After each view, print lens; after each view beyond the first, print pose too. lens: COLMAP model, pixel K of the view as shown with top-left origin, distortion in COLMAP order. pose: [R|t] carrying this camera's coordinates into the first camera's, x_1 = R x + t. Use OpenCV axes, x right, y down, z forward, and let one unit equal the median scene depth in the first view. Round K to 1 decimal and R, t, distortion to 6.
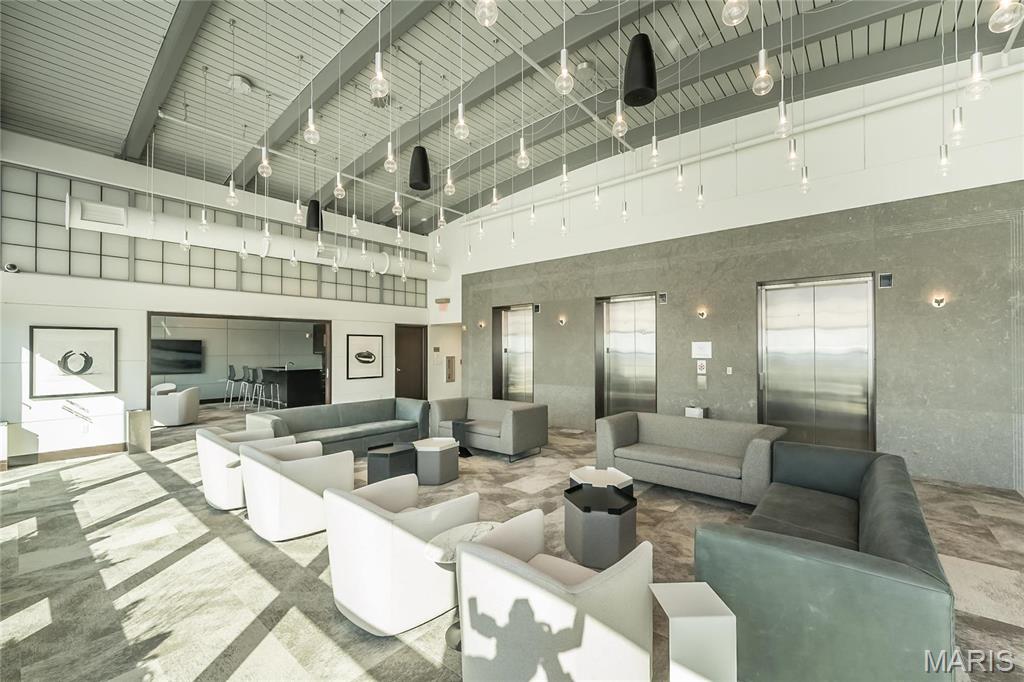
lens RADIAL K [[429.3, 0, 509.0], [0, 429.3, 346.9], [0, 0, 1]] dist [0.003388, 0.000156]
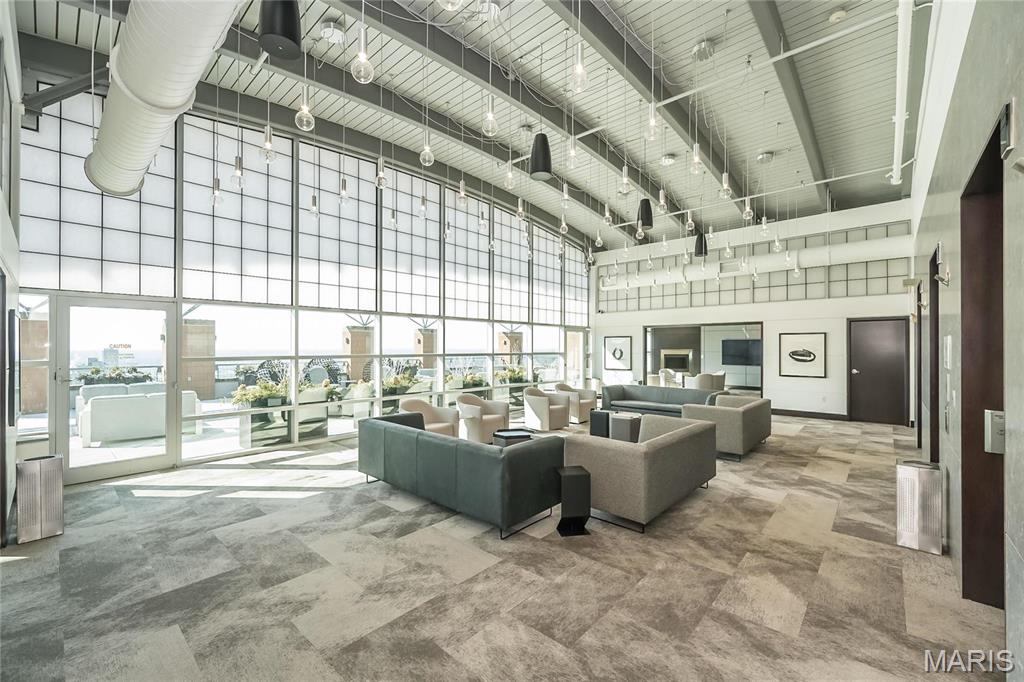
lens RADIAL K [[429.3, 0, 512.9], [0, 429.3, 346.1], [0, 0, 1]] dist [0.003388, 0.000156]
pose [[-0.043263, 0.002179, -0.999061, 0.781250], [0.007708, 0.999969, 0.001847, -0.005493], [0.999034, -0.007621, -0.043278, 0.429005]]
